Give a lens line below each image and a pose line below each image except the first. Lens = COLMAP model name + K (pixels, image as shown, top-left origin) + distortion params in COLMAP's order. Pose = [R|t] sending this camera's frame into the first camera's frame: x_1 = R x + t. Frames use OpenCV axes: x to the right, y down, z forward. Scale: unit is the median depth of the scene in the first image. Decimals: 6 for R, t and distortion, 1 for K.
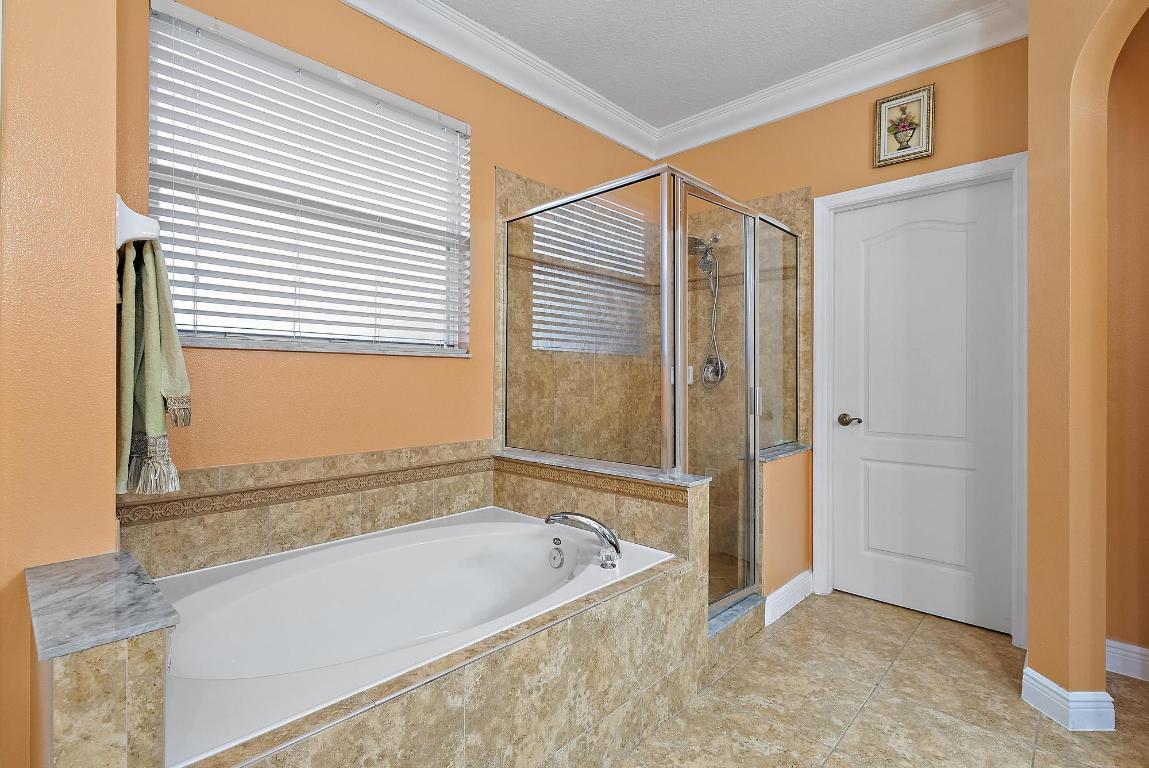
lens RADIAL K [[541.1, 0, 572.5], [0, 541.1, 378.3], [0, 0, 1]] dist [0.005375, -0.000691]
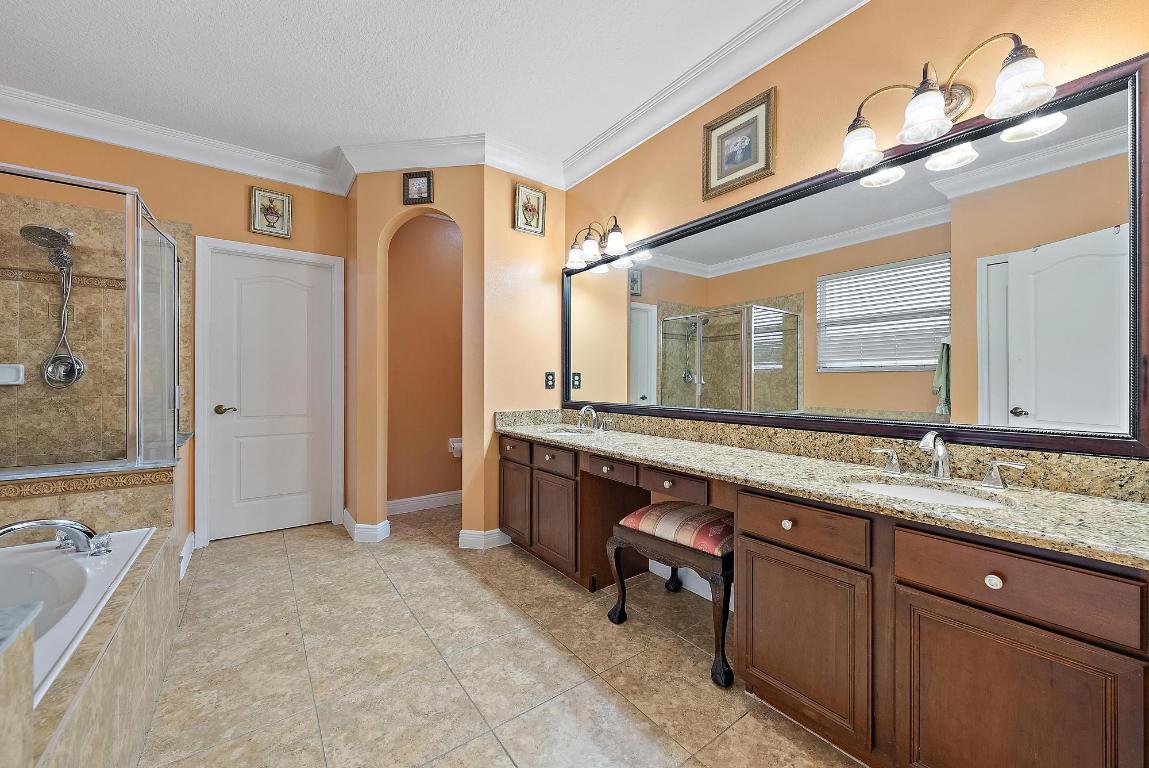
lens RADIAL K [[450.7, 0, 574.2], [0, 450.7, 381.7], [0, 0, 1]] dist [-0.000756, -0.000074]
pose [[0.178750, -0.001374, 0.983893, -0.496466], [-0.003619, 0.999991, 0.002054, 0.002304], [-0.983888, -0.003927, 0.178744, -0.059841]]
